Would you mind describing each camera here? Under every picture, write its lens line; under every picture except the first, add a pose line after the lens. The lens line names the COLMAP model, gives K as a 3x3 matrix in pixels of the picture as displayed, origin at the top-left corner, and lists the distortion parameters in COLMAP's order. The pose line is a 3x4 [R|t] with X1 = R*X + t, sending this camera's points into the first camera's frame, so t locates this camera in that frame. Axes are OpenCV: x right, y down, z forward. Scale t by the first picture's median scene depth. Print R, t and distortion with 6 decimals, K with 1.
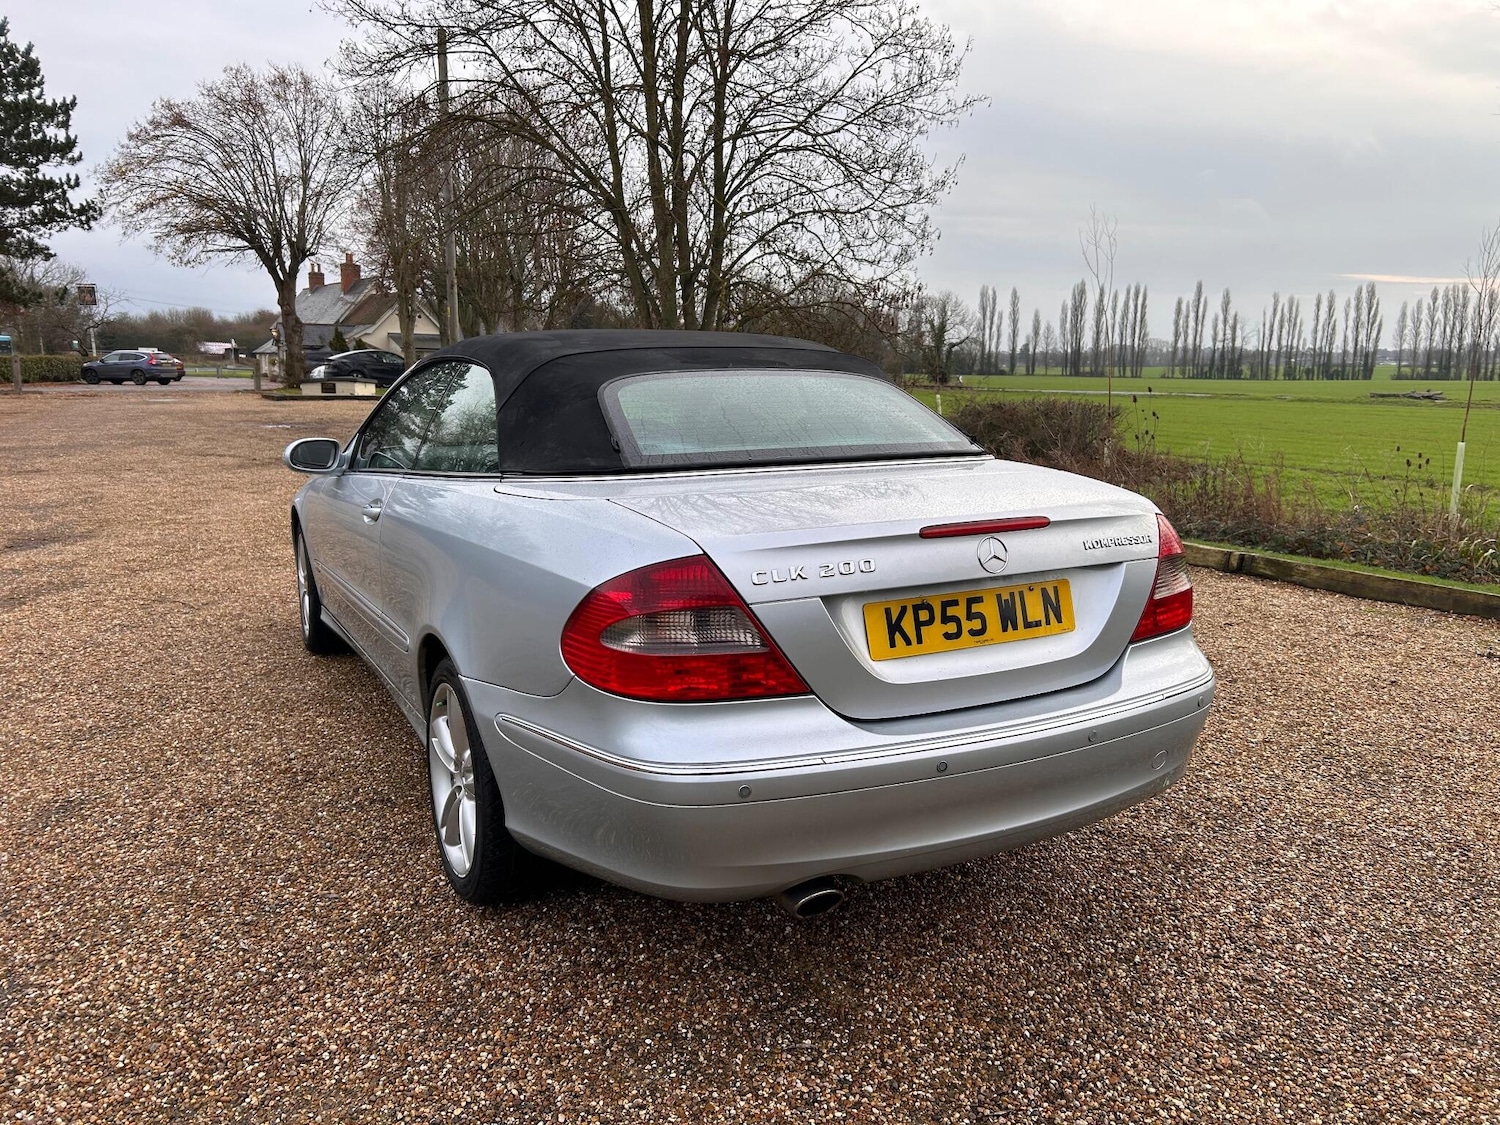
lens RADIAL K [[1145.4, 0, 755.4], [0, 1145.4, 566.2], [0, 0, 1]] dist [0.035219, -0.037910]
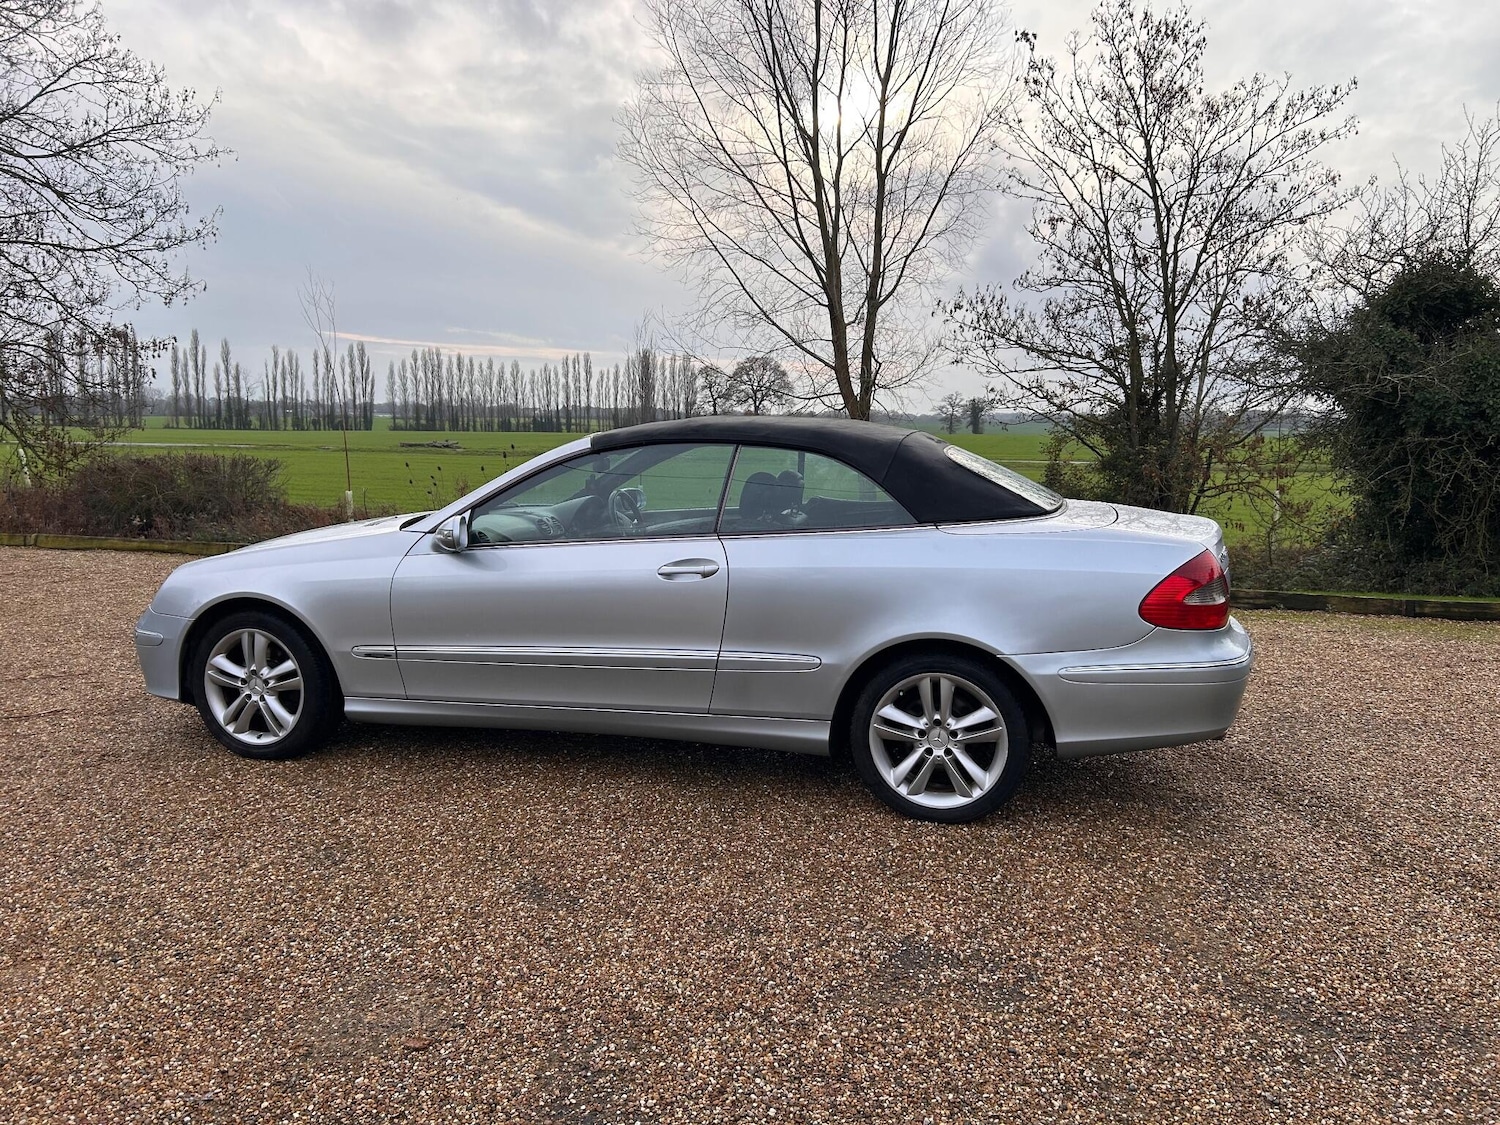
lens RADIAL K [[1137.1, 0, 760.0], [0, 1137.1, 563.6], [0, 0, 1]] dist [0.067208, -0.081850]
pose [[0.675630, -0.087662, 0.732010, -0.198778], [0.119840, 0.992759, 0.008278, -0.009514], [-0.727435, 0.082131, 0.681243, 0.026659]]
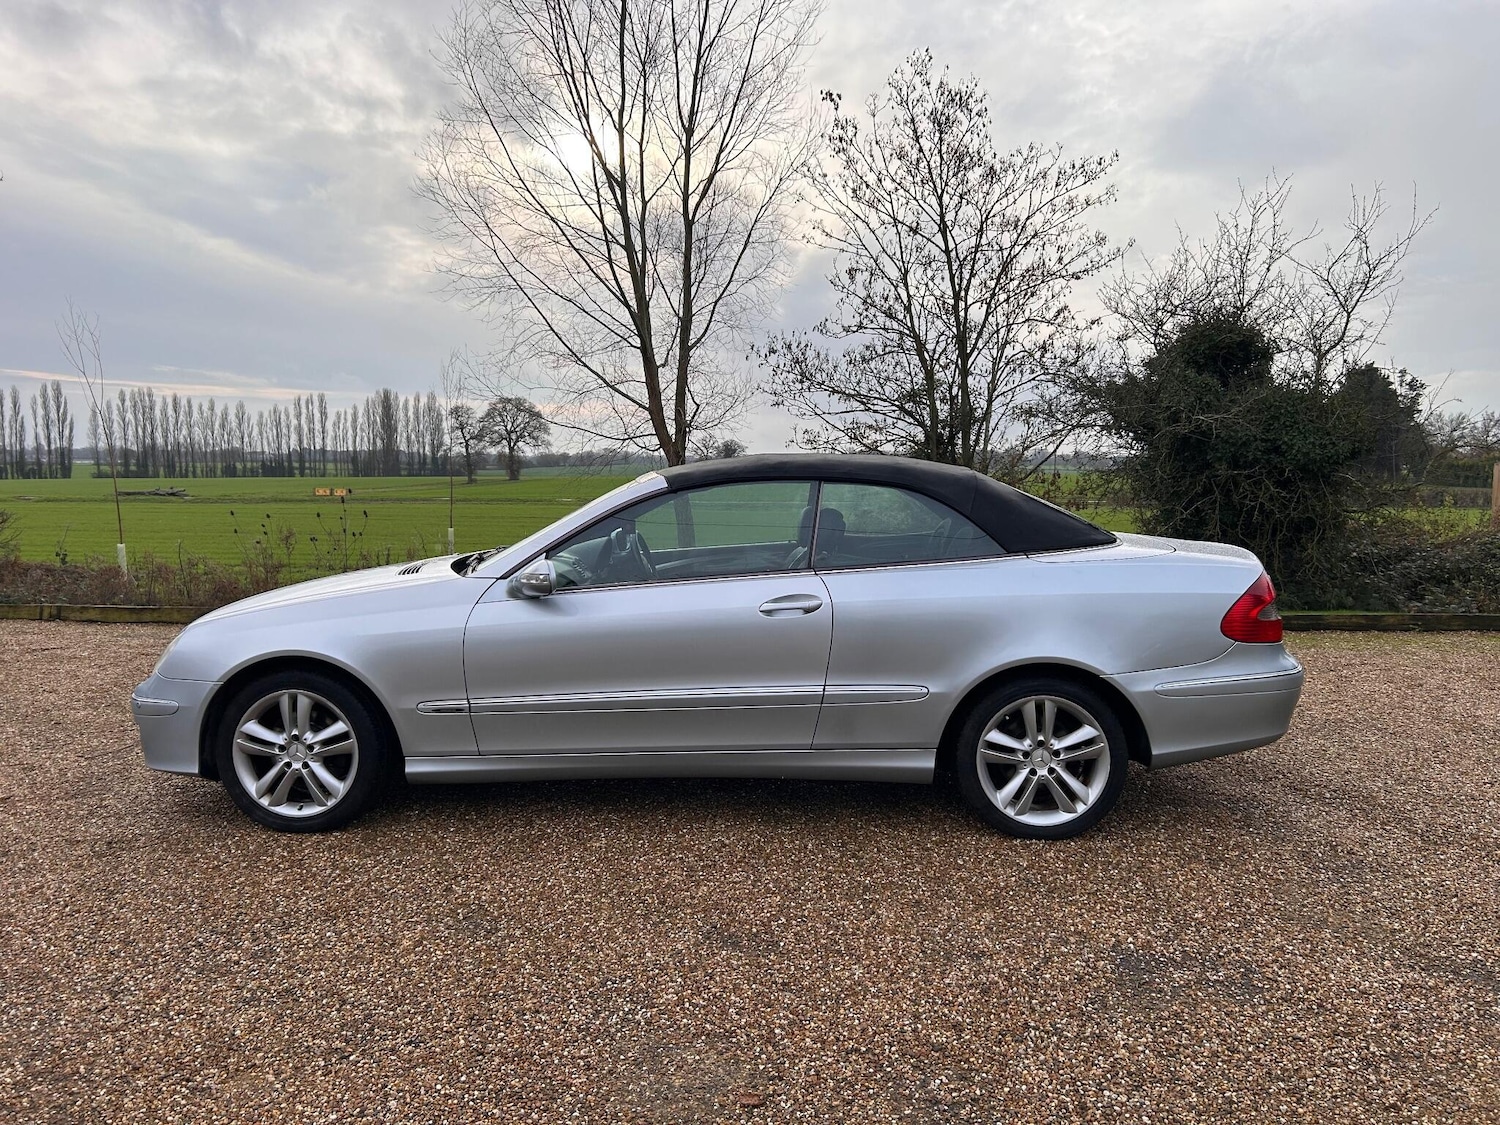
lens RADIAL K [[1138.2, 0, 757.6], [0, 1138.2, 566.8], [0, 0, 1]] dist [0.047156, -0.046141]
pose [[0.500490, -0.081237, 0.861923, -0.236852], [0.151947, 0.988376, 0.004925, -0.017208], [-0.852304, 0.128502, 0.507016, 0.075470]]
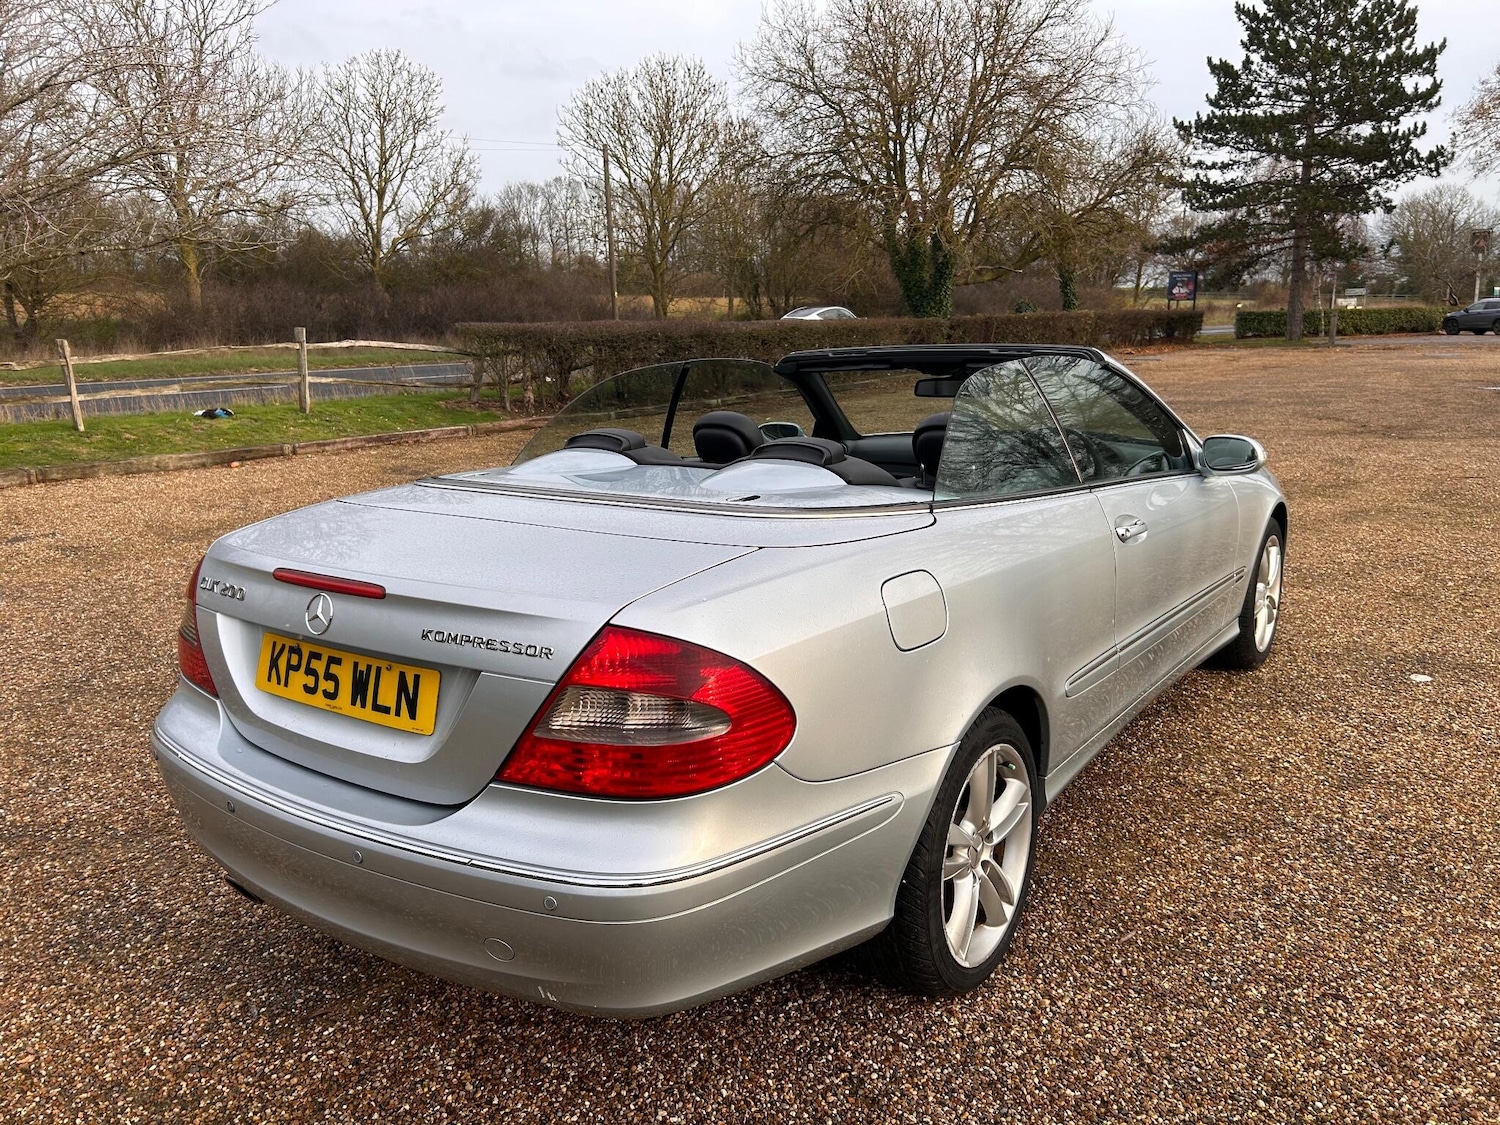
lens RADIAL K [[1138.1, 0, 740.2], [0, 1138.1, 559.8], [0, 0, 1]] dist [0.047384, -0.046414]
pose [[0.432715, 0.170139, -0.885331, 0.128748], [-0.134562, 0.983219, 0.123181, -0.023276], [0.891432, 0.065830, 0.448348, 0.100608]]
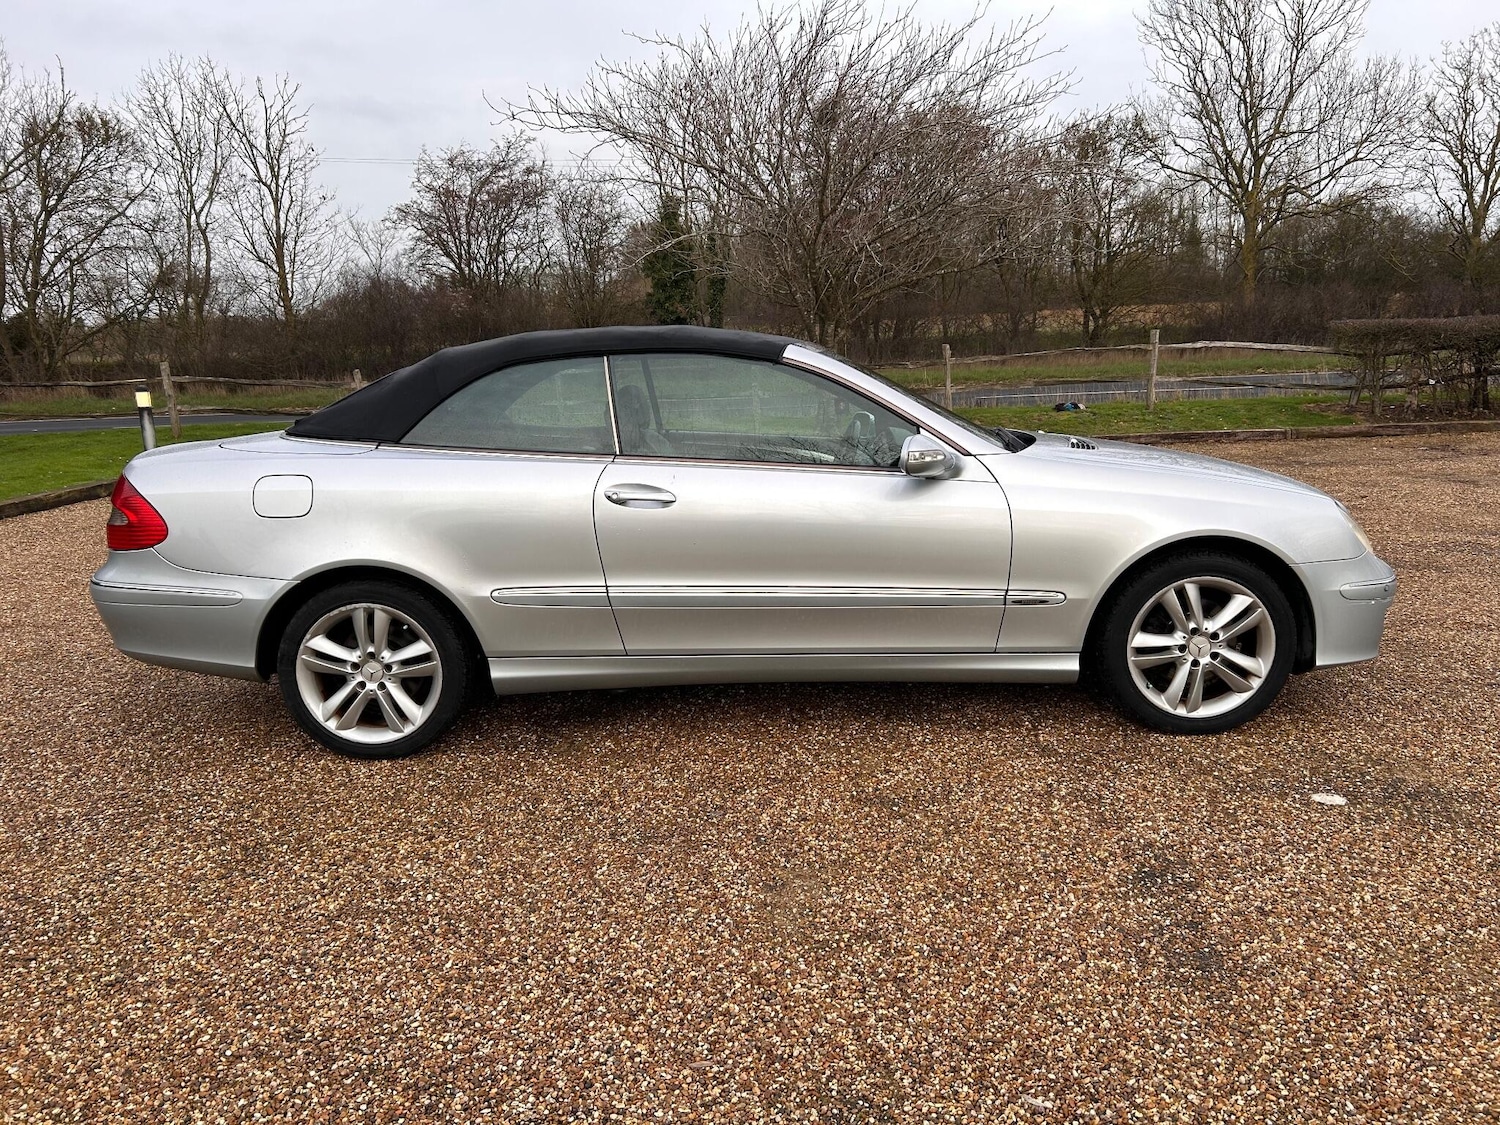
lens RADIAL K [[1137.3, 0, 753.3], [0, 1137.3, 566.3], [0, 0, 1]] dist [0.058234, -0.065684]
pose [[-0.490465, 0.167217, -0.855268, 0.163824], [-0.123754, 0.958108, 0.258292, -0.054071], [0.862629, 0.232526, -0.449224, 0.316140]]
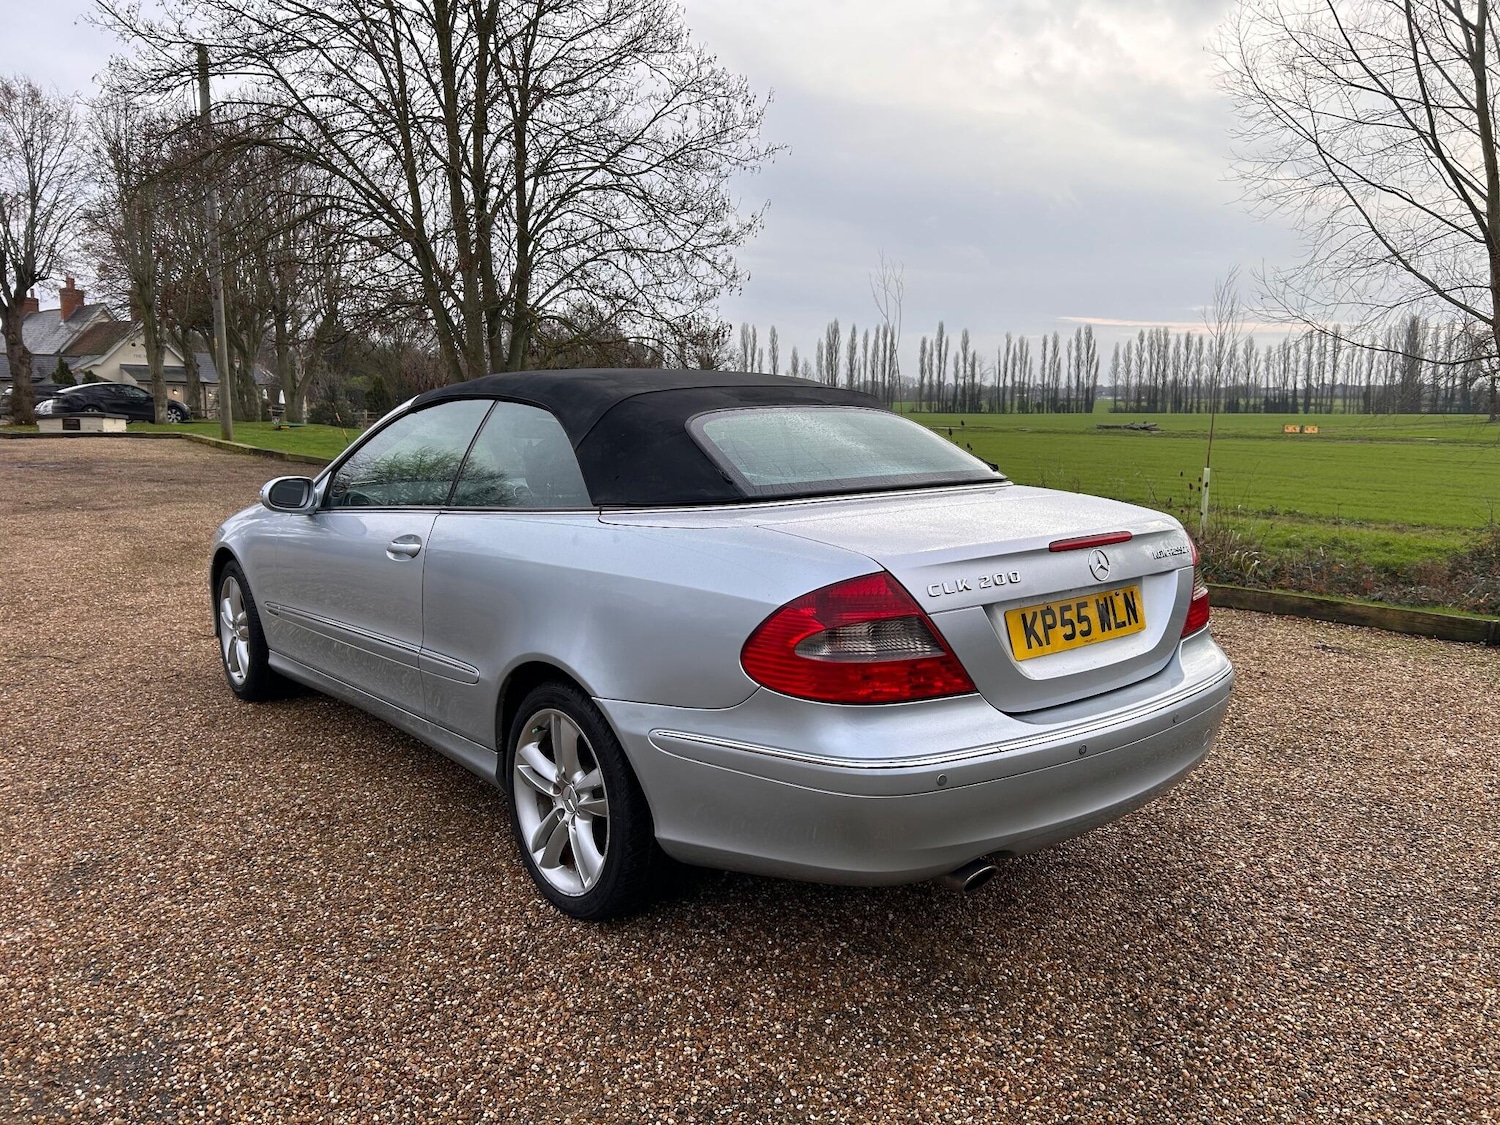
lens RADIAL K [[1142.8, 0, 758.4], [0, 1142.8, 569.7], [0, 0, 1]] dist [0.033834, -0.031328]
pose [[0.978515, -0.031605, 0.203737, -0.041372], [0.036874, 0.999075, -0.022116, 0.000863], [-0.202850, 0.029153, 0.978776, -0.007008]]
